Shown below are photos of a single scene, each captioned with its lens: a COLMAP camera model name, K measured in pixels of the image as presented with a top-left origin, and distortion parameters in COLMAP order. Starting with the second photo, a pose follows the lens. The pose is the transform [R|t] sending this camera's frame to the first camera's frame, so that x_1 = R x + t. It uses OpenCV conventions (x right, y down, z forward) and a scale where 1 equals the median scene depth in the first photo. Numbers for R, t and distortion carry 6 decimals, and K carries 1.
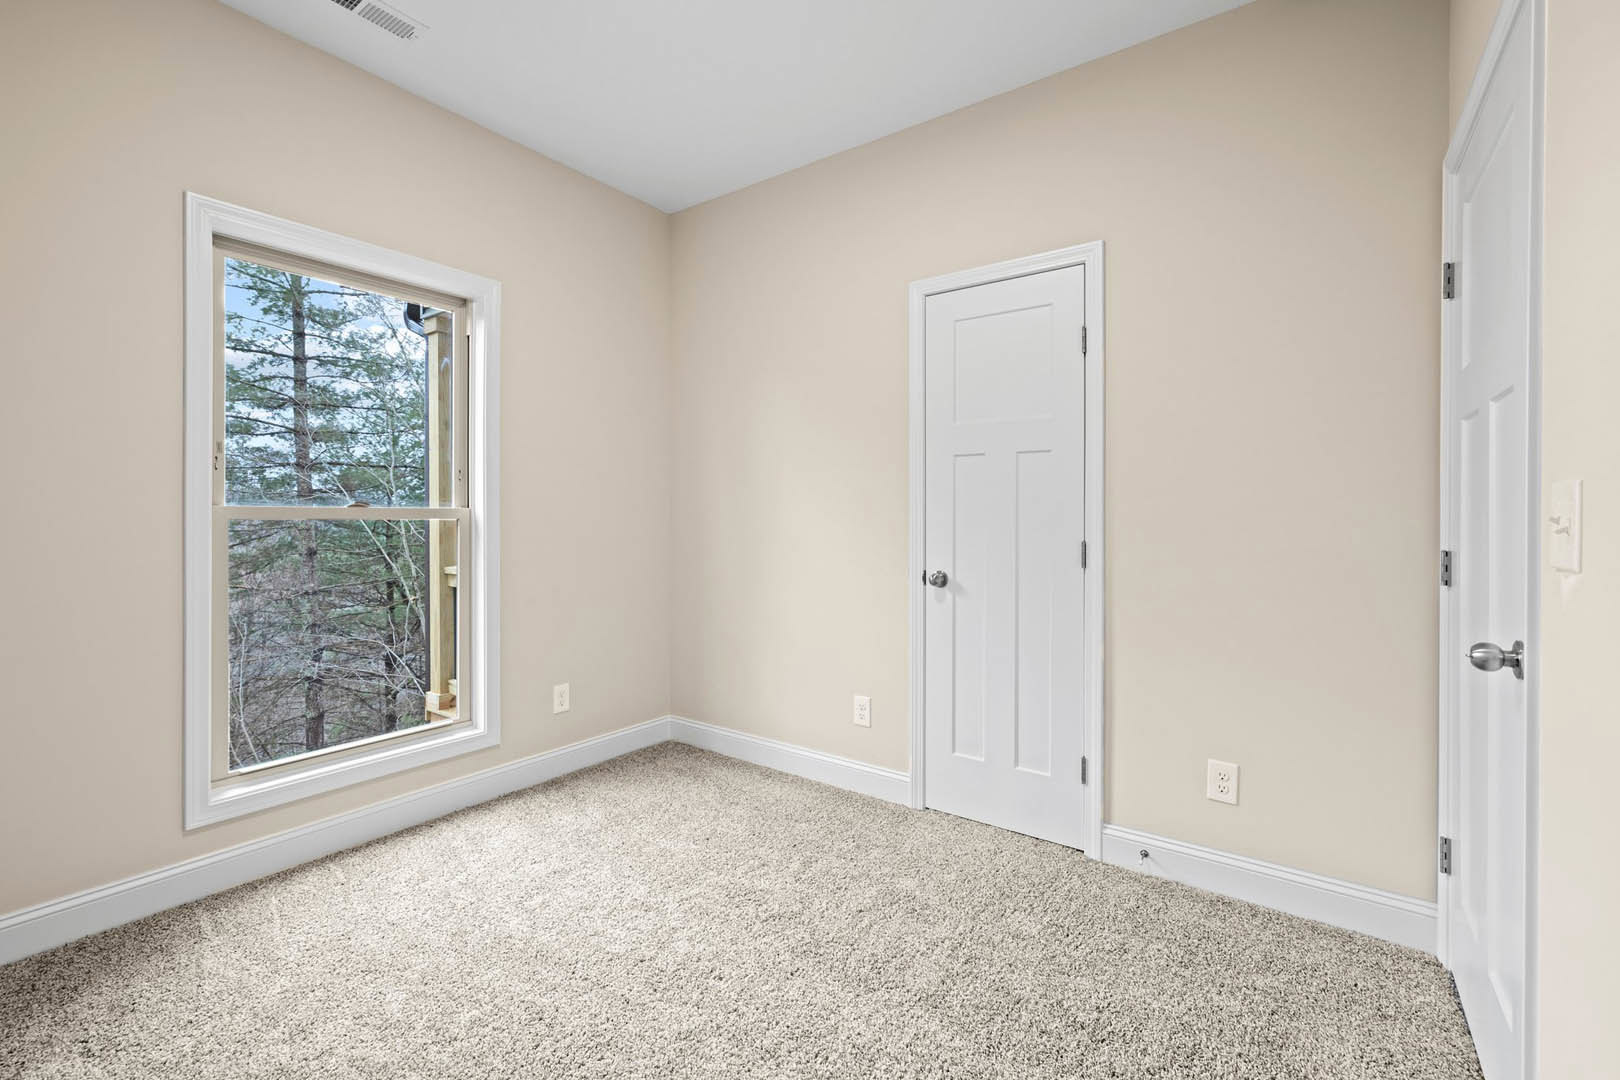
lens RADIAL K [[683.4, 0, 805.7], [0, 683.4, 519.2], [0, 0, 1]] dist [-0.000207, 0.000022]
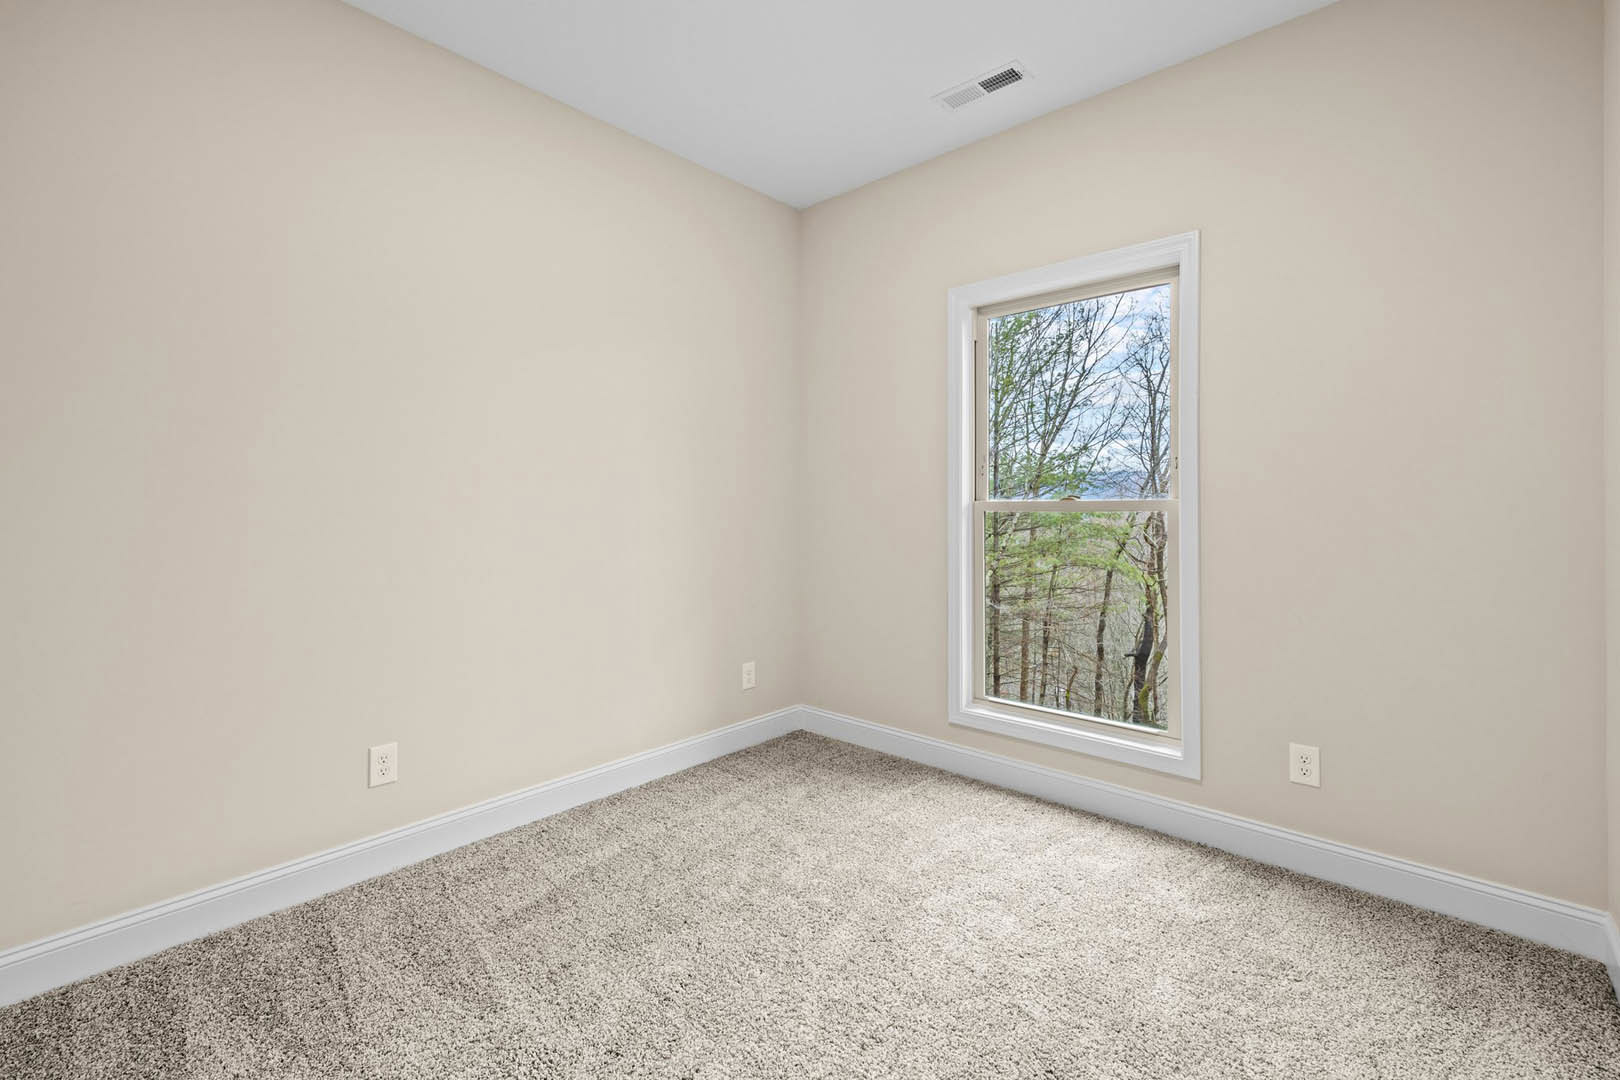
lens RADIAL K [[683.4, 0, 805.7], [0, 683.4, 519.2], [0, 0, 1]] dist [-0.000207, 0.000022]
pose [[-0.093026, 0.005287, -0.995650, 0.455873], [-0.003195, 0.999979, 0.005608, 0.006073], [0.995659, 0.003702, -0.093007, 0.634654]]
